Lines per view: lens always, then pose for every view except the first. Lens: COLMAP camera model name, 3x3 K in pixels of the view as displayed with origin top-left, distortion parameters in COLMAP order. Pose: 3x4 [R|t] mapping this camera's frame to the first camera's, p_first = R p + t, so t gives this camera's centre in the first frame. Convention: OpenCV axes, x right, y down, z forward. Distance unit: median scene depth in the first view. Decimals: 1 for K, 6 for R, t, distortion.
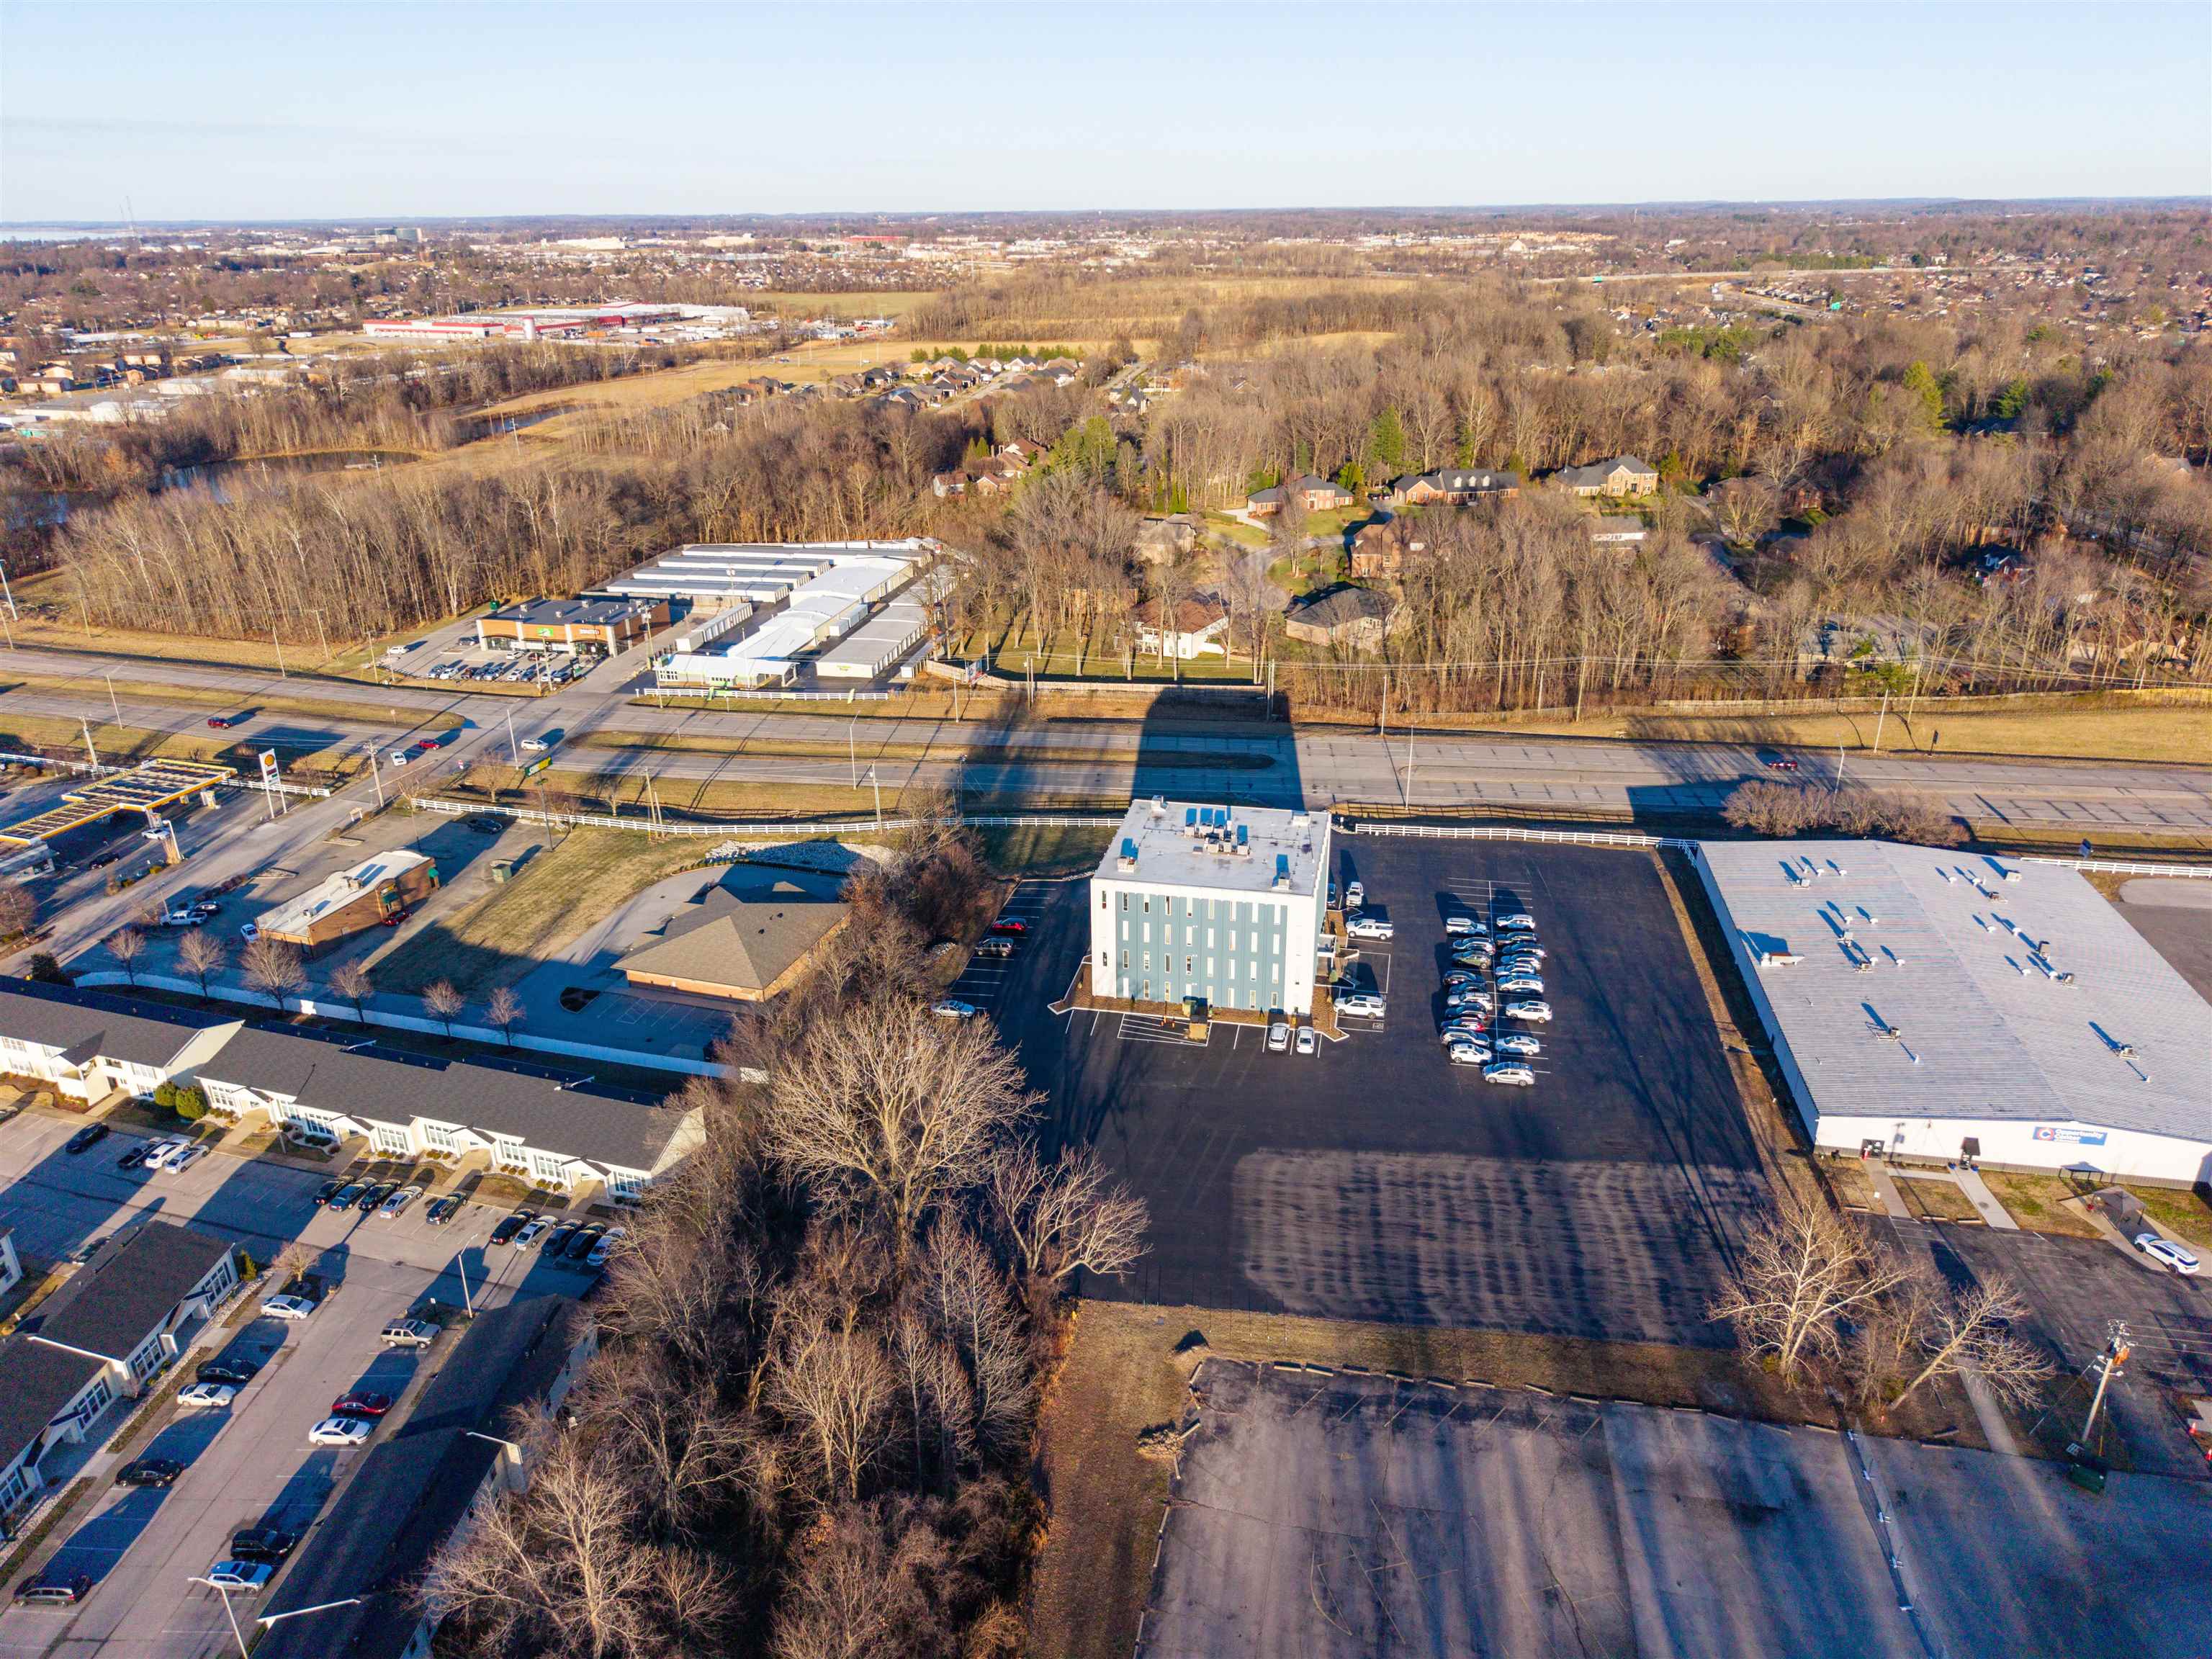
lens RADIAL K [[1469.5, 0, 1106.0], [0, 1469.5, 829.5], [0, 0, 1]] dist [0.061272, -0.087134]
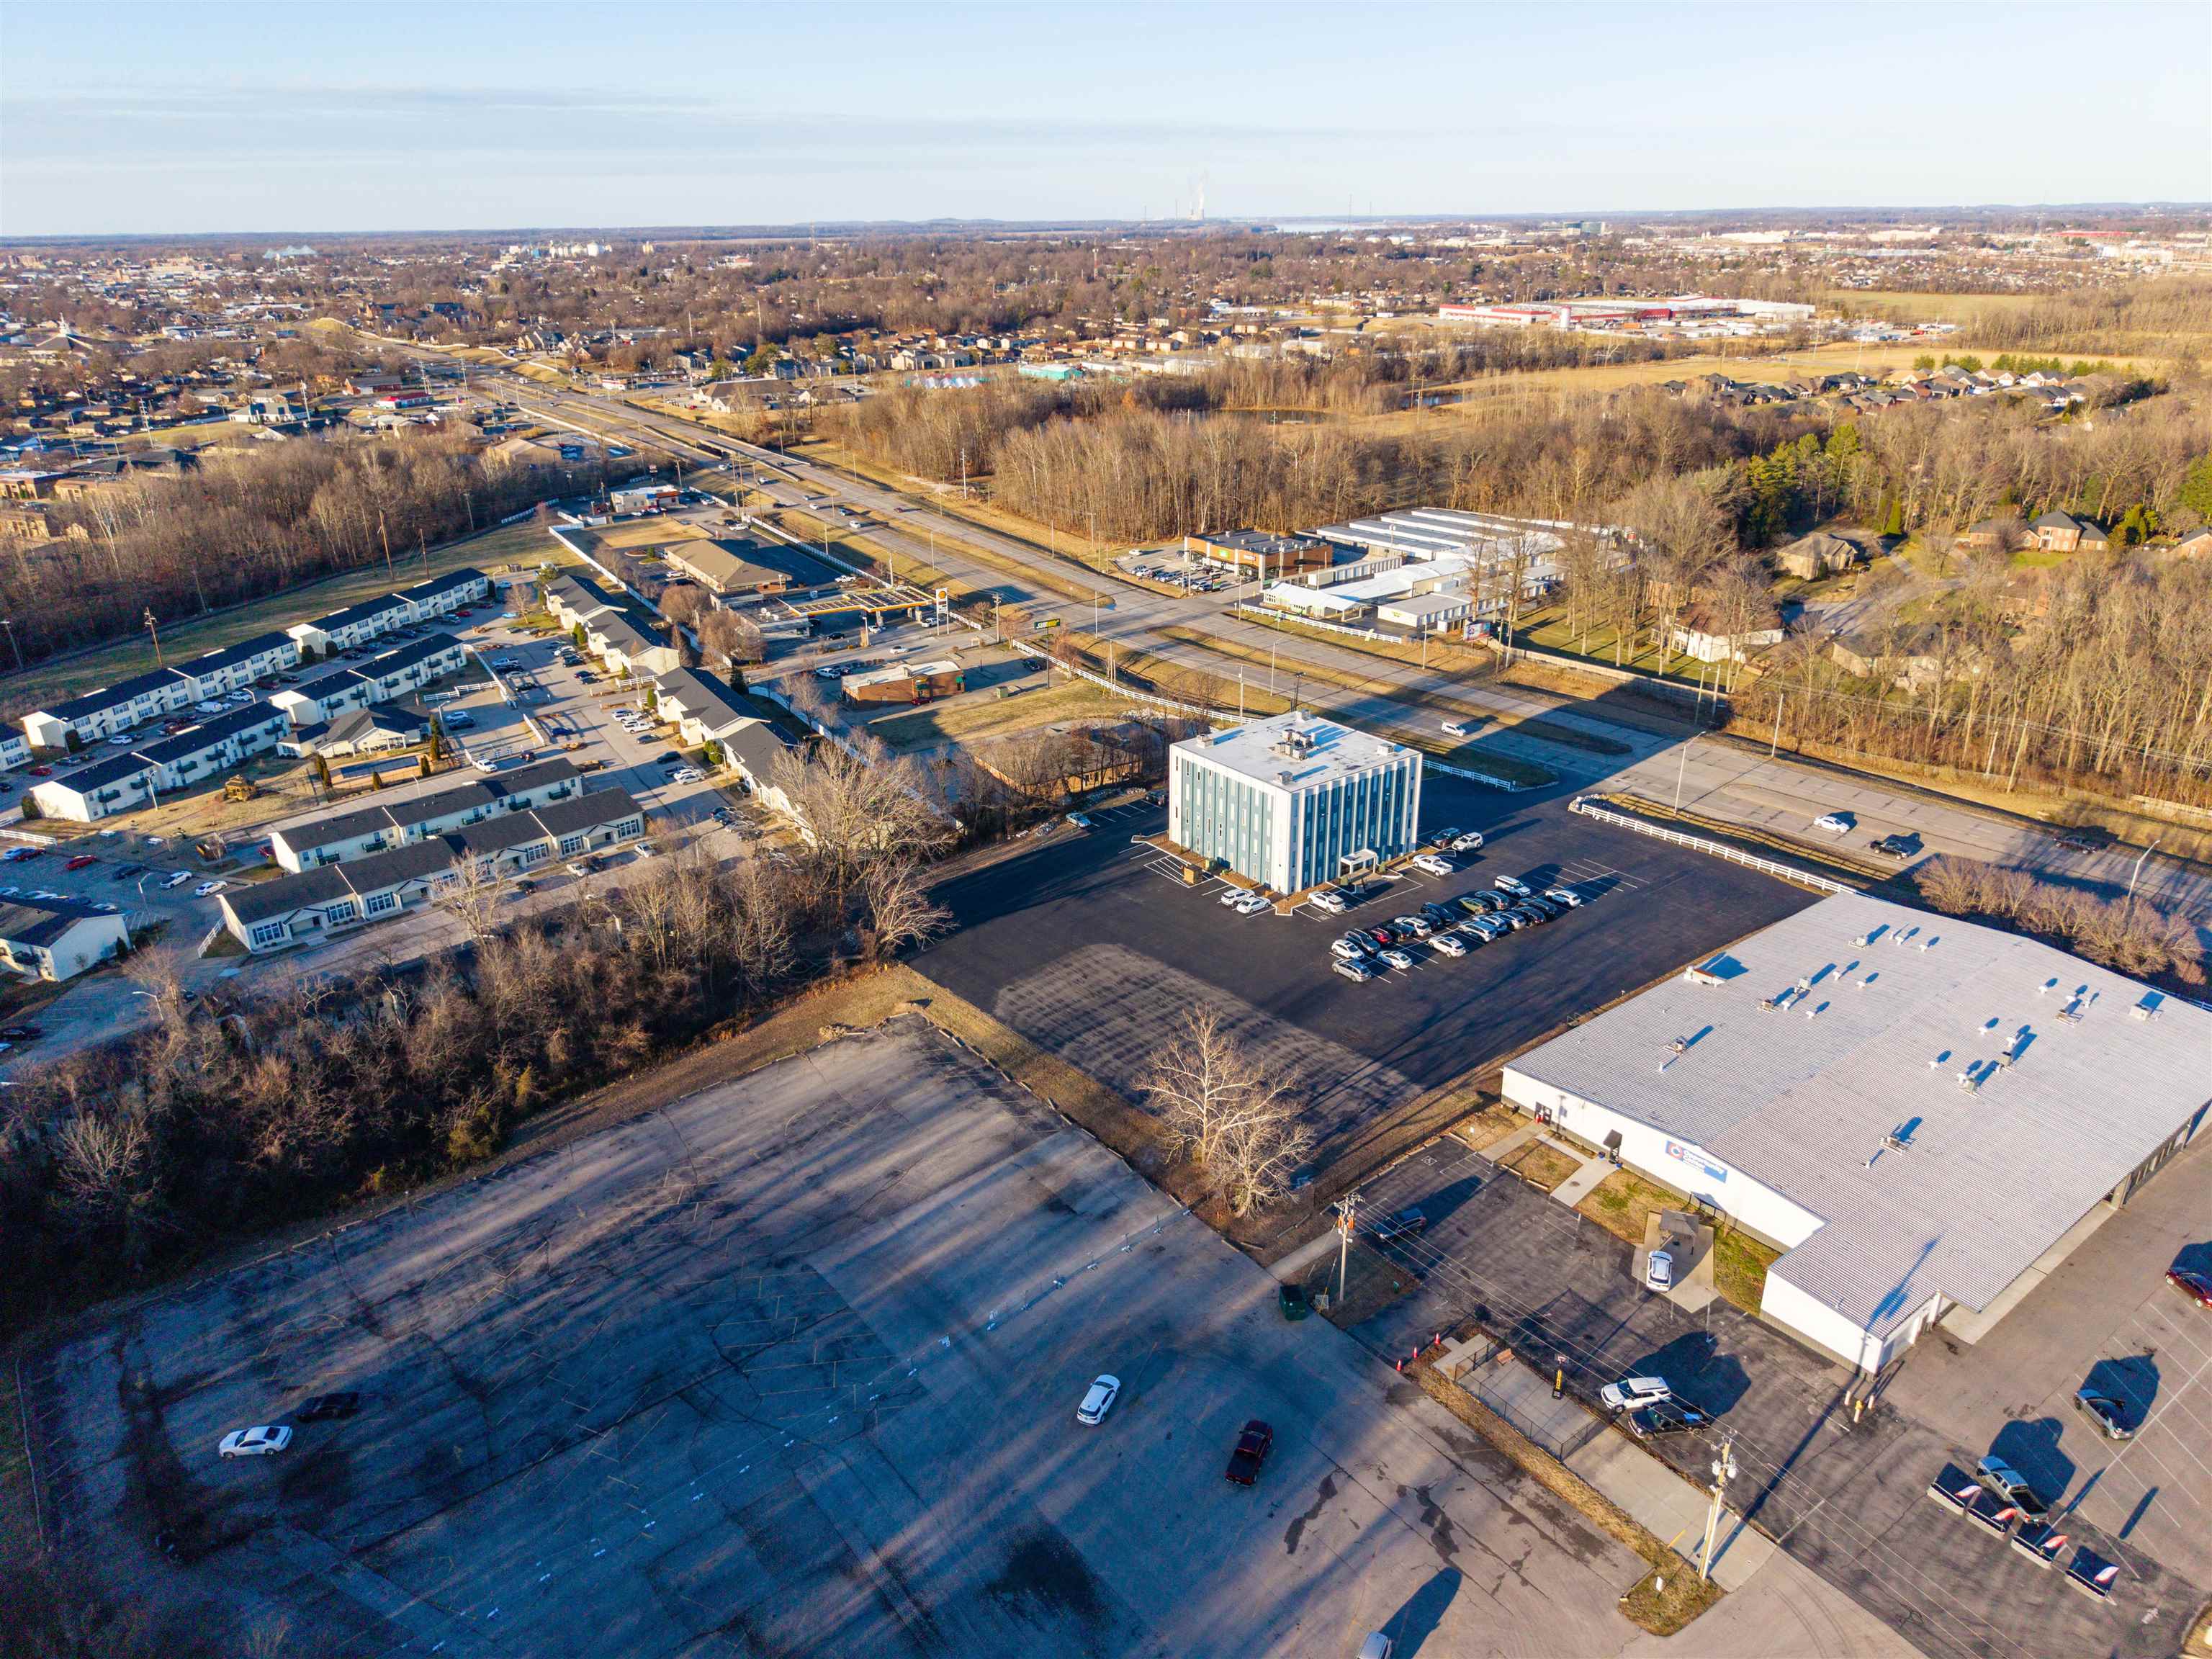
lens RADIAL K [[1469.5, 0, 1106.0], [0, 1469.5, 829.5], [0, 0, 1]] dist [0.061272, -0.087134]
pose [[0.747847, 0.254506, -0.613149, 0.551160], [-0.252128, 0.963280, 0.092321, 0.001289], [0.614131, 0.085550, 0.784554, -0.019074]]
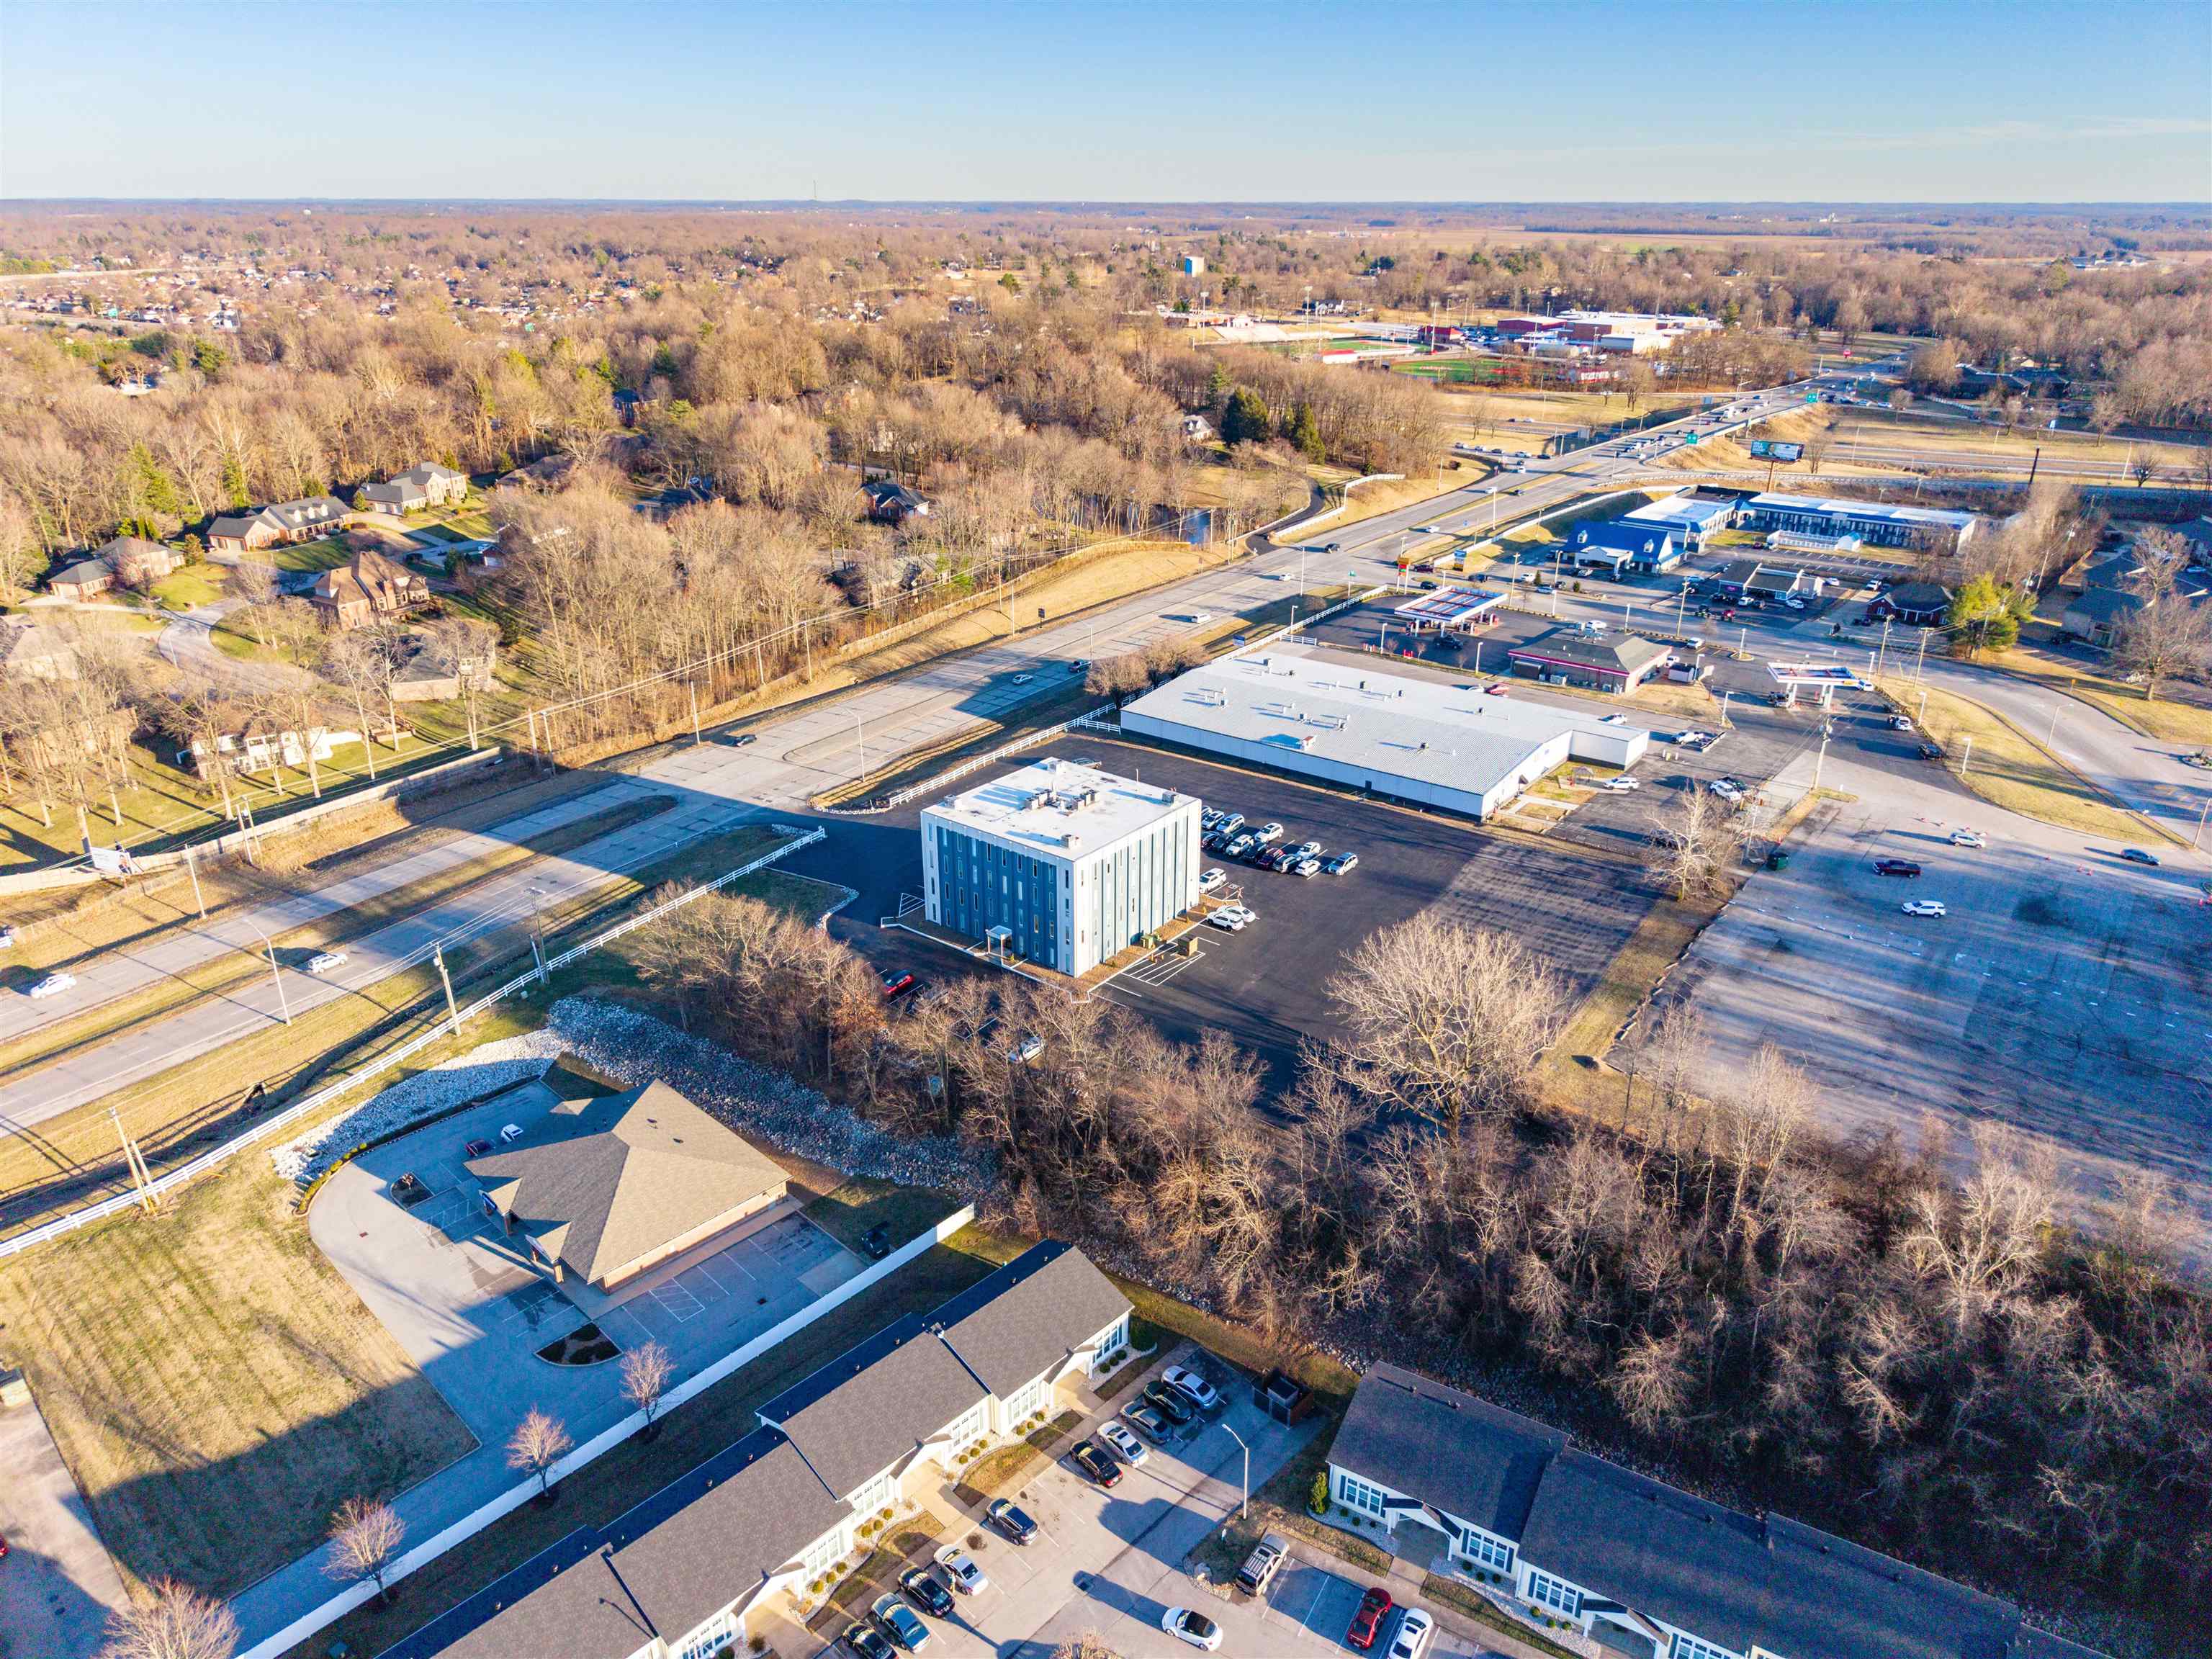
lens RADIAL K [[1519.8, 0, 1151.6], [0, 1519.8, 752.8], [0, 0, 1]] dist [0.005030, 0.002706]
pose [[0.429651, -0.292362, 0.854356, -0.615914], [0.341312, 0.928526, 0.146100, -0.120252], [-0.836006, 0.228830, 0.498729, 0.312656]]
